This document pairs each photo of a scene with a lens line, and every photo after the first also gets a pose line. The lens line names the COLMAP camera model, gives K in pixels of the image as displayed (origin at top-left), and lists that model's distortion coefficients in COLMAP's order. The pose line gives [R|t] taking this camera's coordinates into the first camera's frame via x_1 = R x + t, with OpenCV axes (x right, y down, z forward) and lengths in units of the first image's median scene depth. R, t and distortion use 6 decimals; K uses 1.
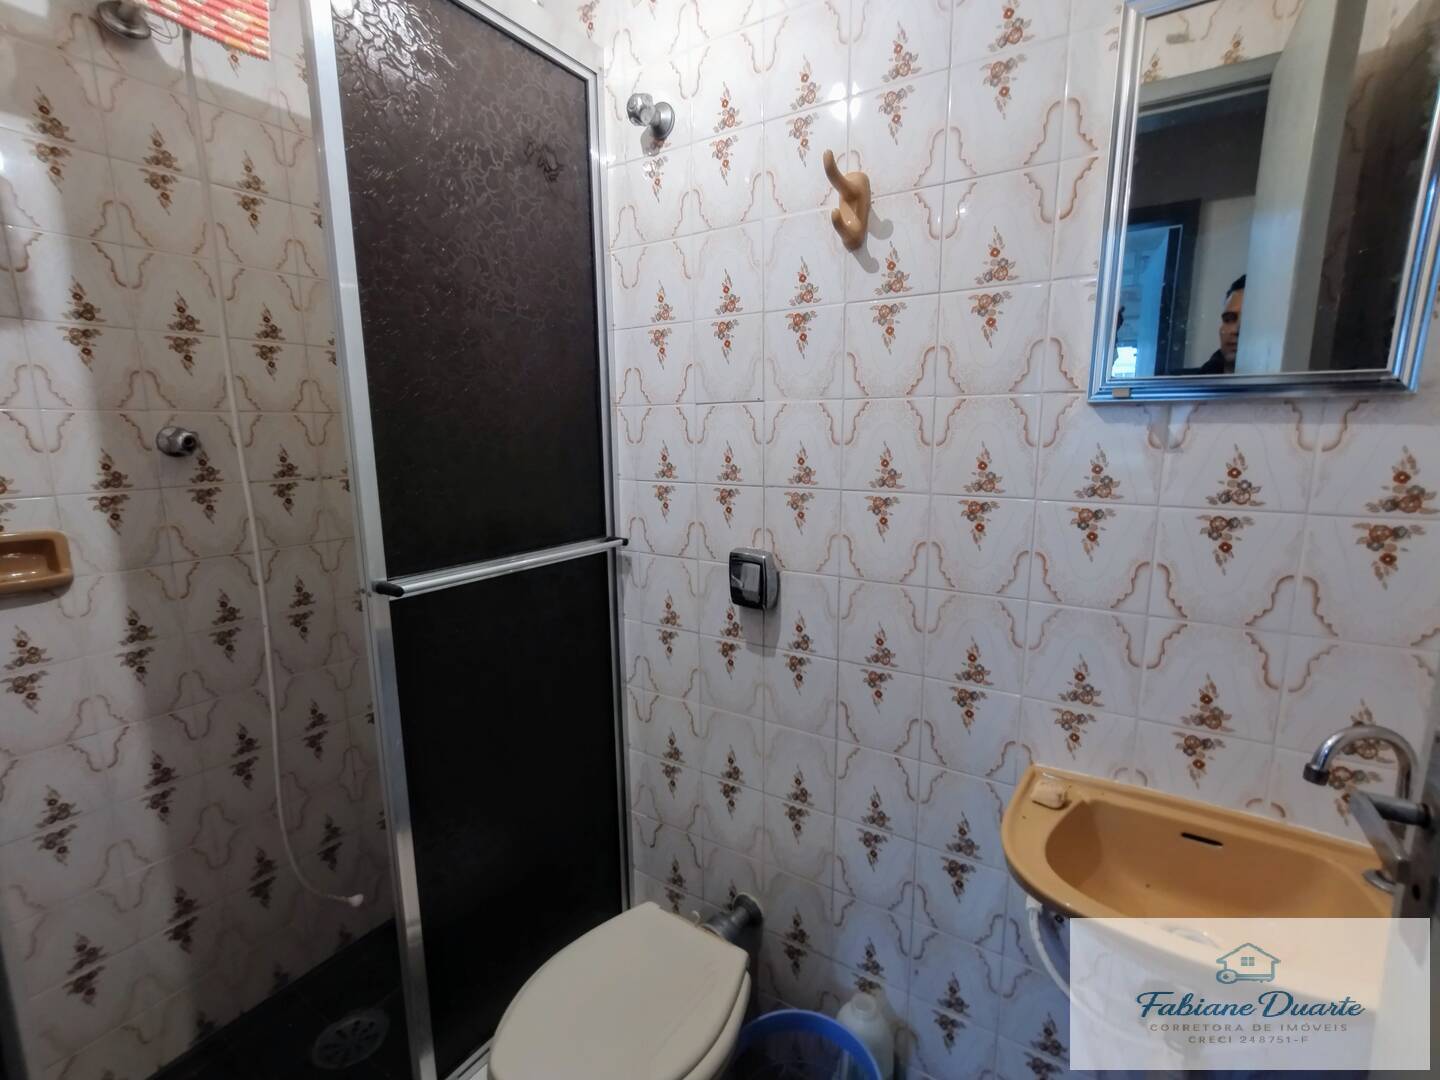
lens RADIAL K [[657.4, 0, 717.1], [0, 657.4, 544.9], [0, 0, 1]] dist [-0.008979, 0.004979]
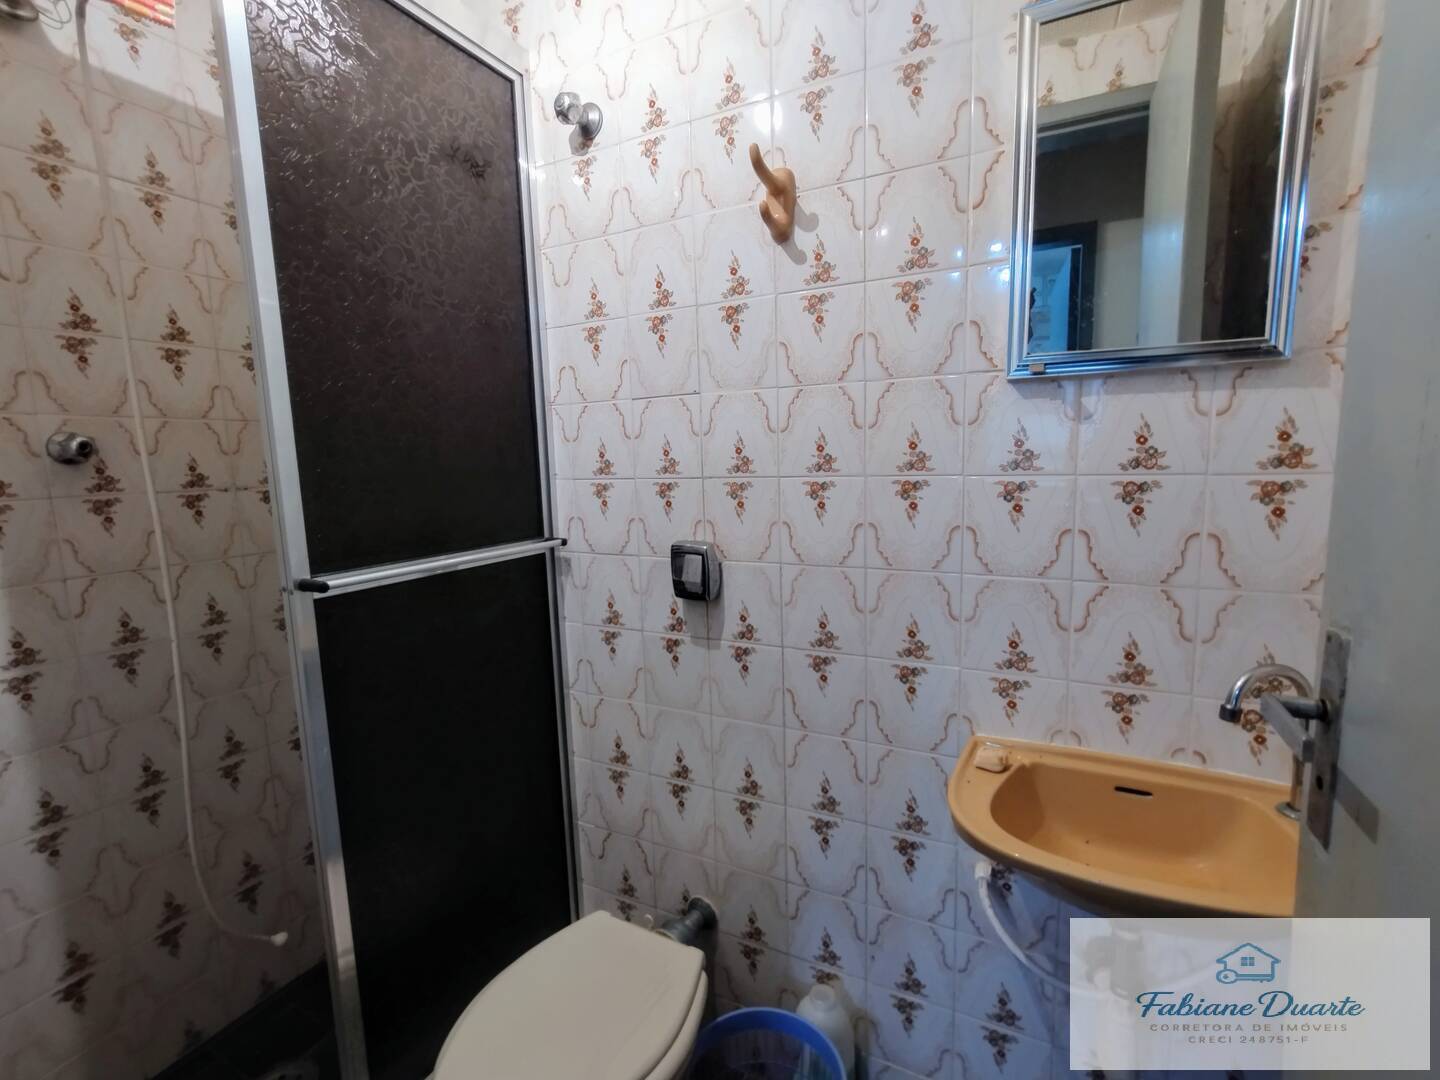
lens RADIAL K [[657.4, 0, 715.7], [0, 657.4, 555.8], [0, 0, 1]] dist [-0.008979, 0.004979]
pose [[0.995401, -0.032406, 0.090145, -0.003831], [0.035864, 0.998671, -0.037015, 0.066788], [-0.088826, 0.040078, 0.995241, 0.002788]]
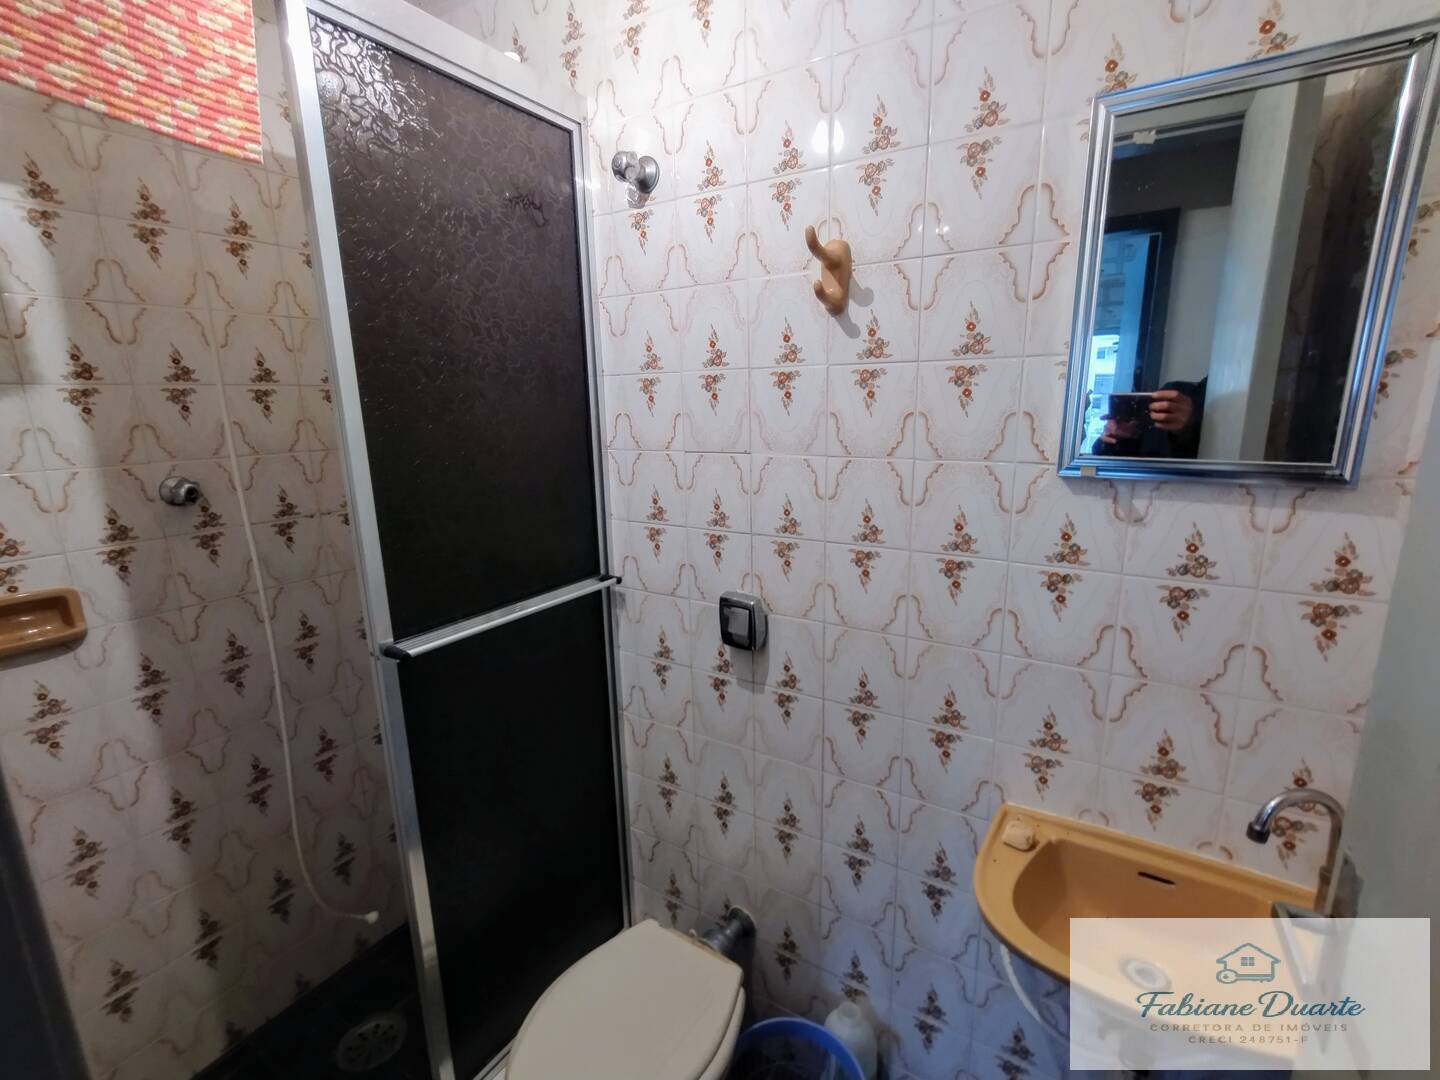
lens RADIAL K [[657.4, 0, 713.6], [0, 657.4, 532.0], [0, 0, 1]] dist [-0.008979, 0.004979]
pose [[0.999830, -0.015363, 0.010228, 0.000491], [0.014848, 0.998703, 0.048699, -0.142376], [-0.010962, -0.048539, 0.998761, -0.039451]]
